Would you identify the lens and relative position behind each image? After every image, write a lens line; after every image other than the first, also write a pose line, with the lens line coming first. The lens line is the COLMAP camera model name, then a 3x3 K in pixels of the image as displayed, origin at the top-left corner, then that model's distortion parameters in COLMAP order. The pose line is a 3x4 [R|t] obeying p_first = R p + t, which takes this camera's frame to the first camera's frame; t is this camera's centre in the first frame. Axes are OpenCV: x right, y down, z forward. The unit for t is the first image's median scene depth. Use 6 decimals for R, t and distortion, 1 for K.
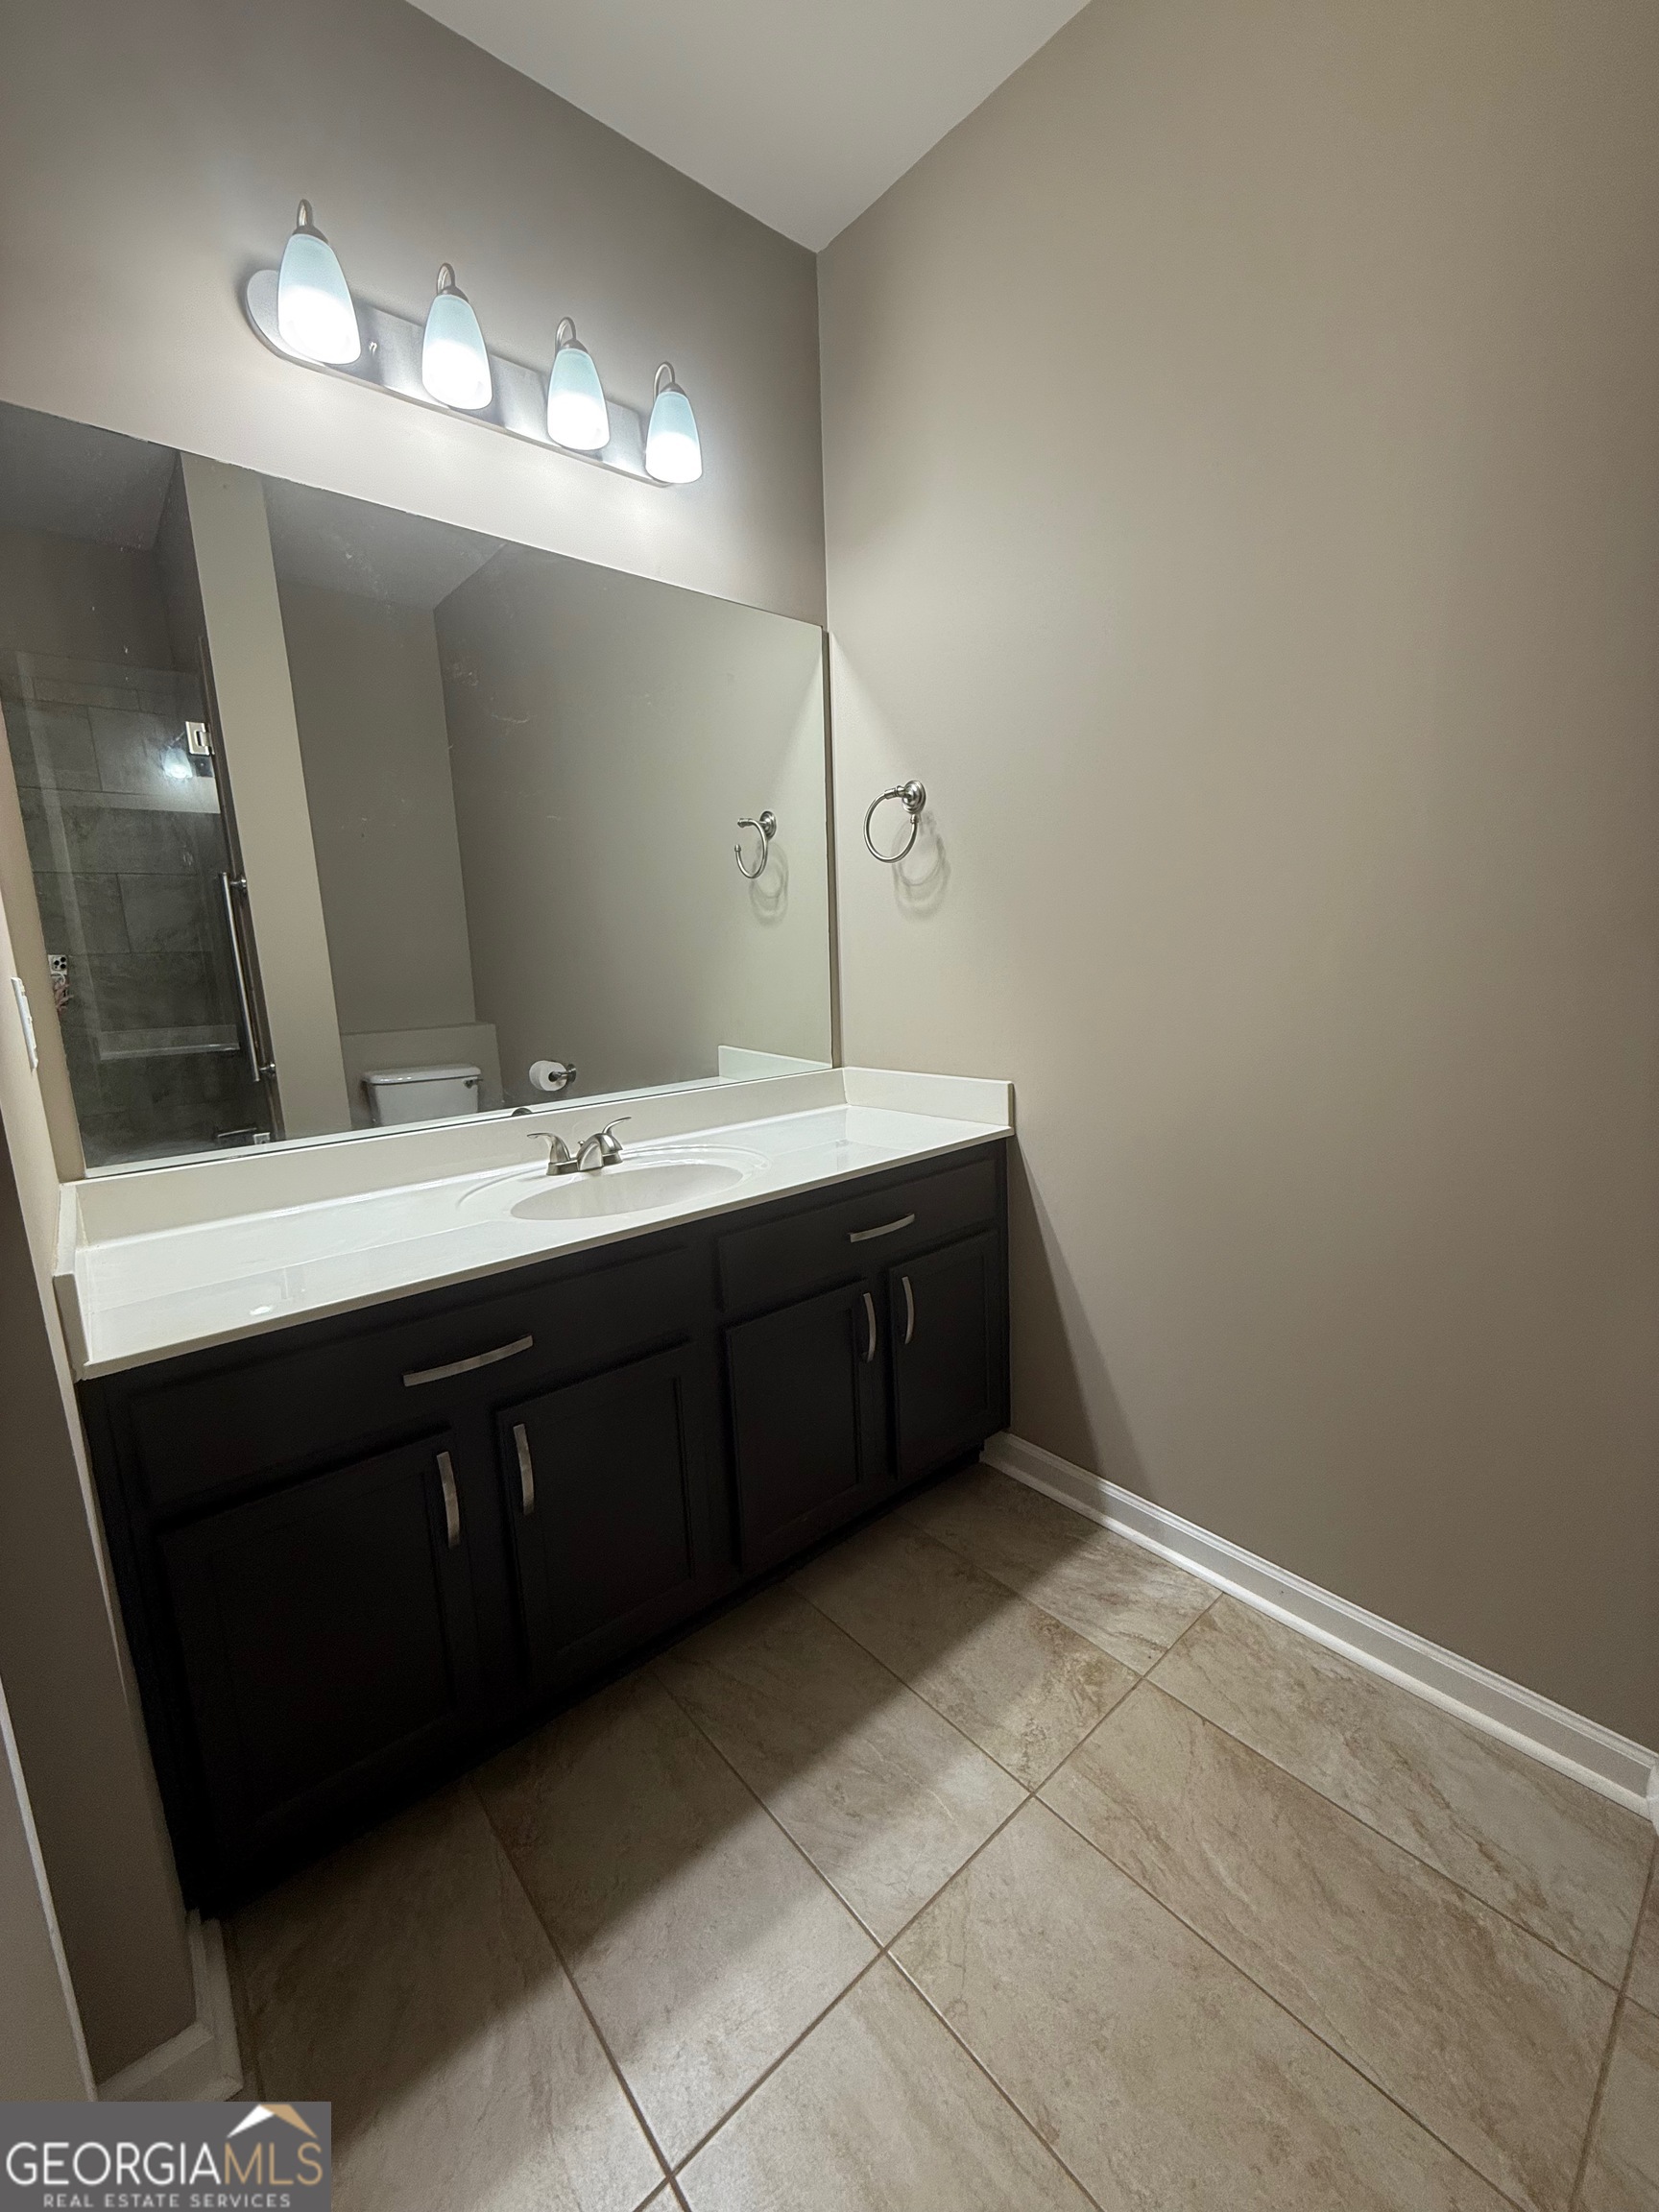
lens RADIAL K [[877.3, 0, 830.2], [0, 877.3, 1108.3], [0, 0, 1]] dist [-0.002259, 0.000282]
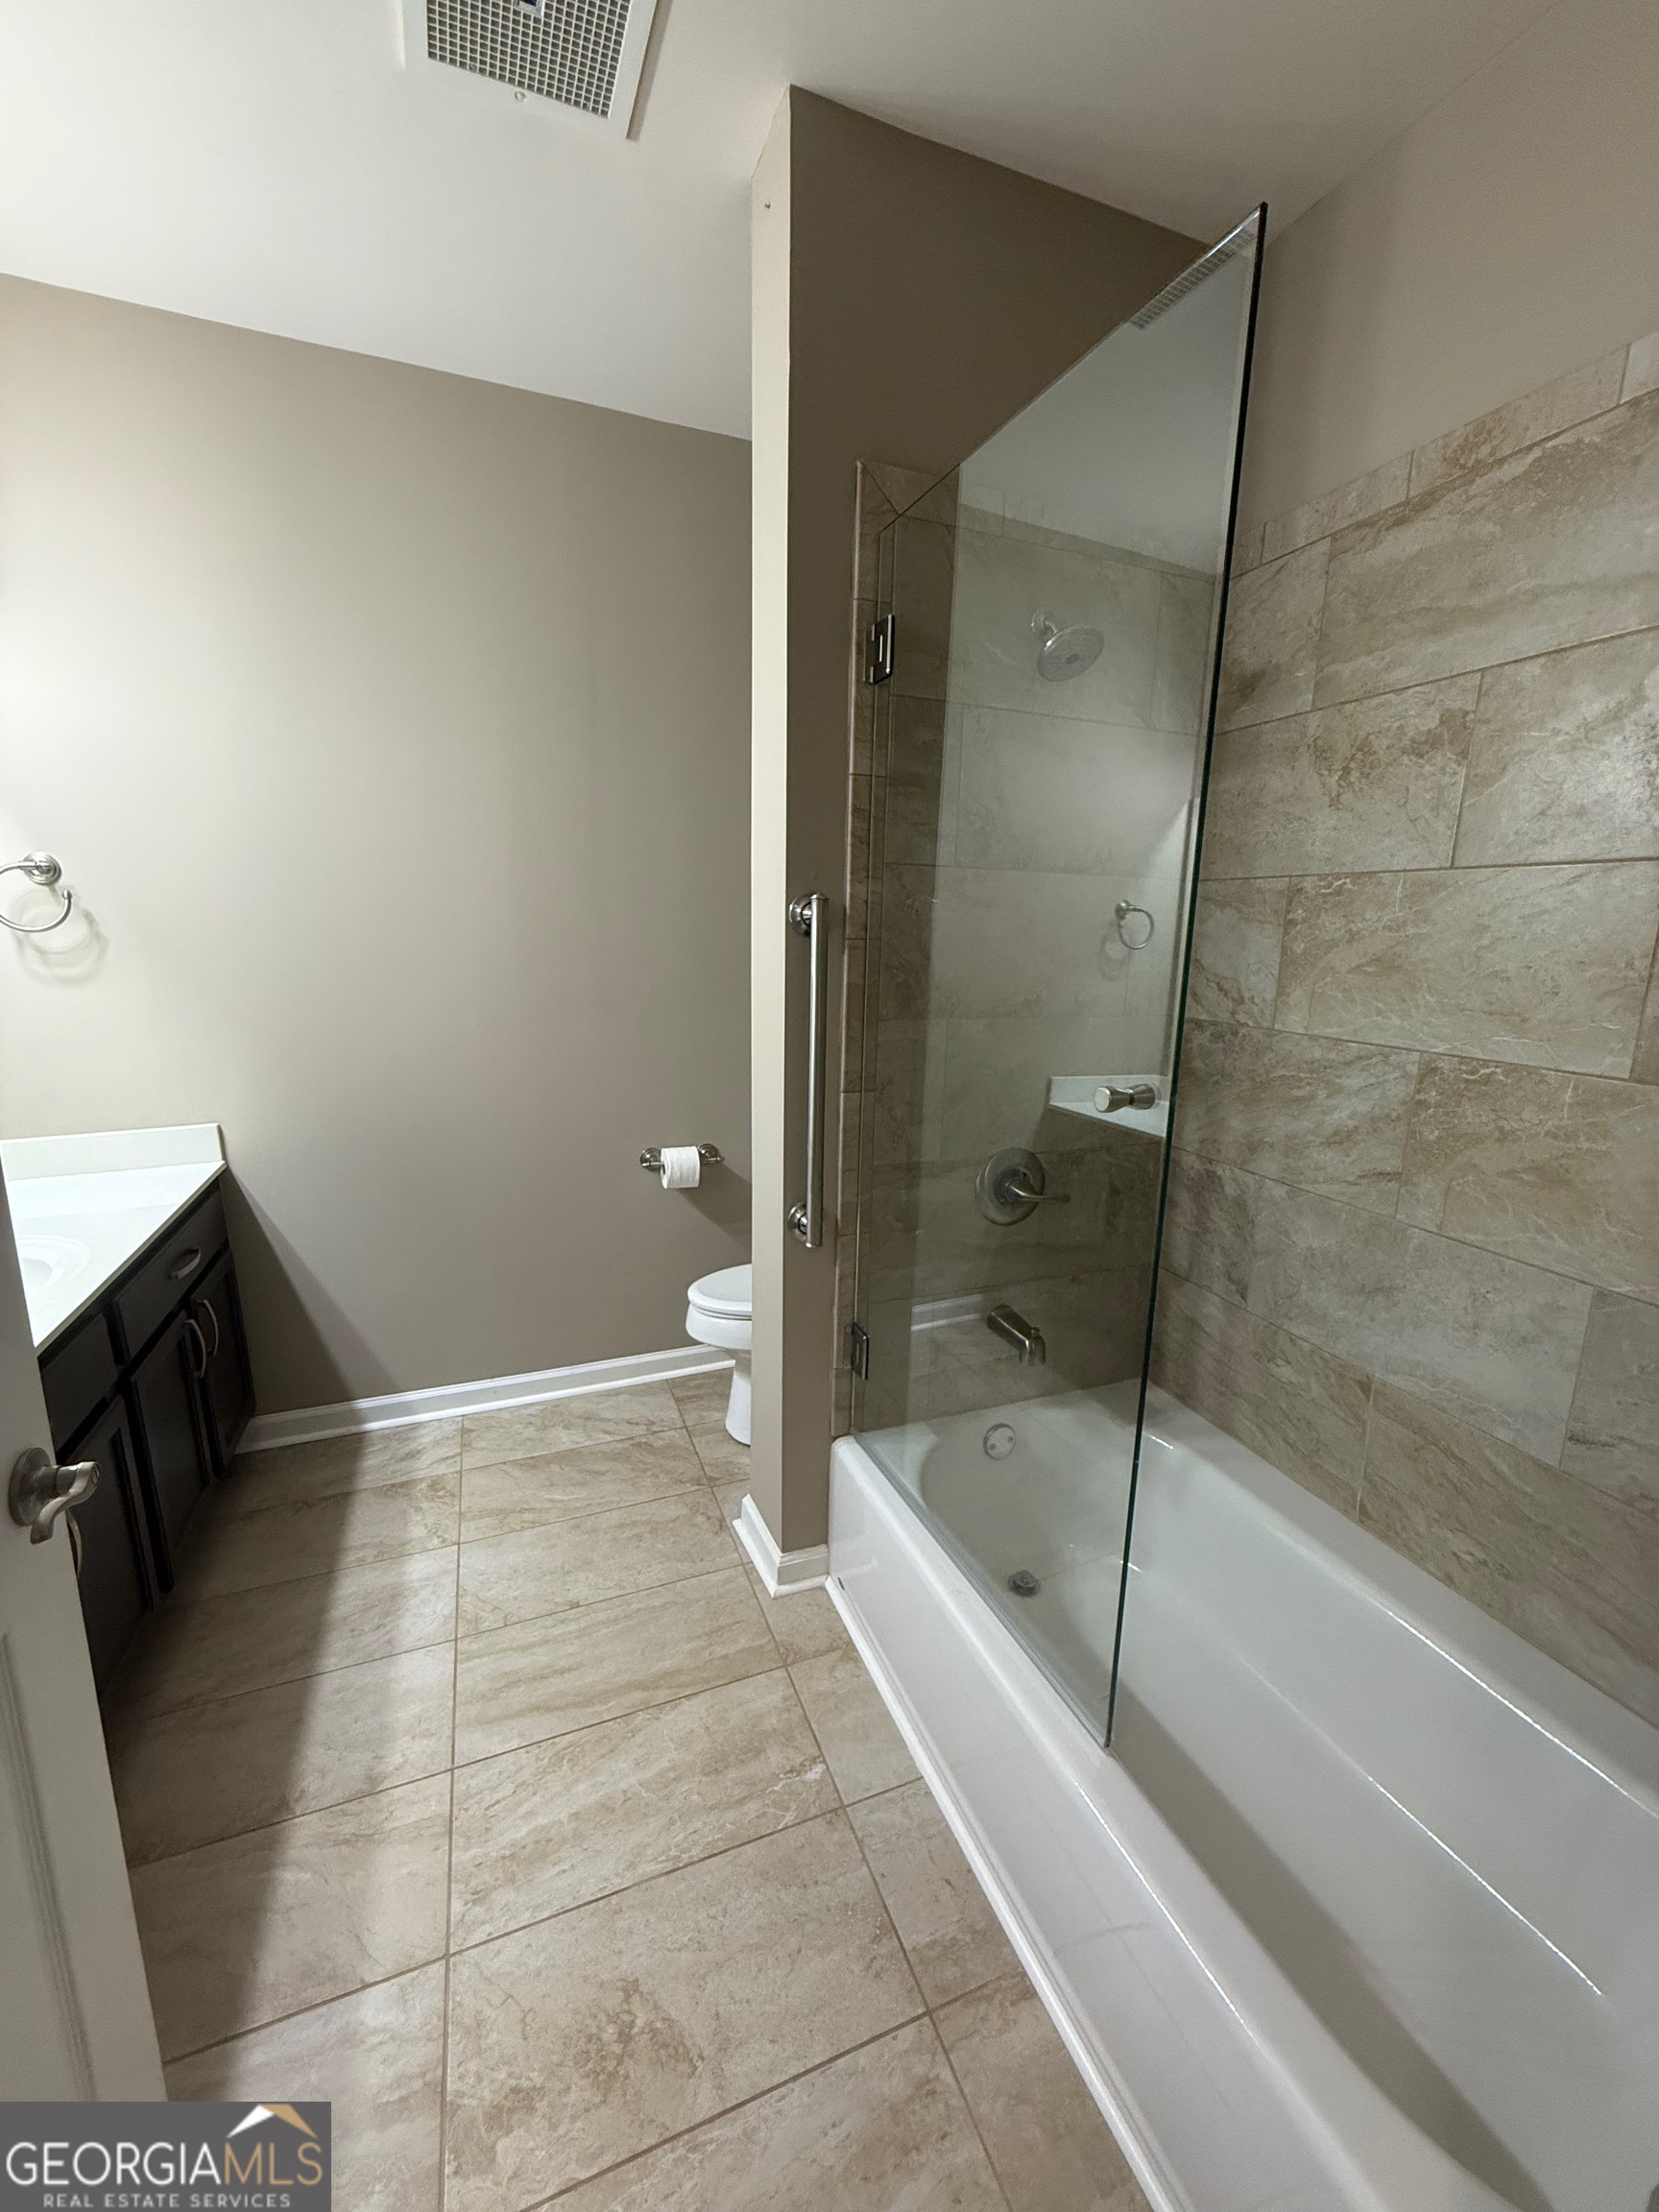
lens RADIAL K [[877.3, 0, 831.0], [0, 877.3, 1099.1], [0, 0, 1]] dist [-0.002259, 0.000282]
pose [[0.330196, -0.146240, 0.932515, -0.801478], [0.153616, 0.983080, 0.099776, -0.068211], [-0.931328, 0.110303, 0.347074, -0.250532]]
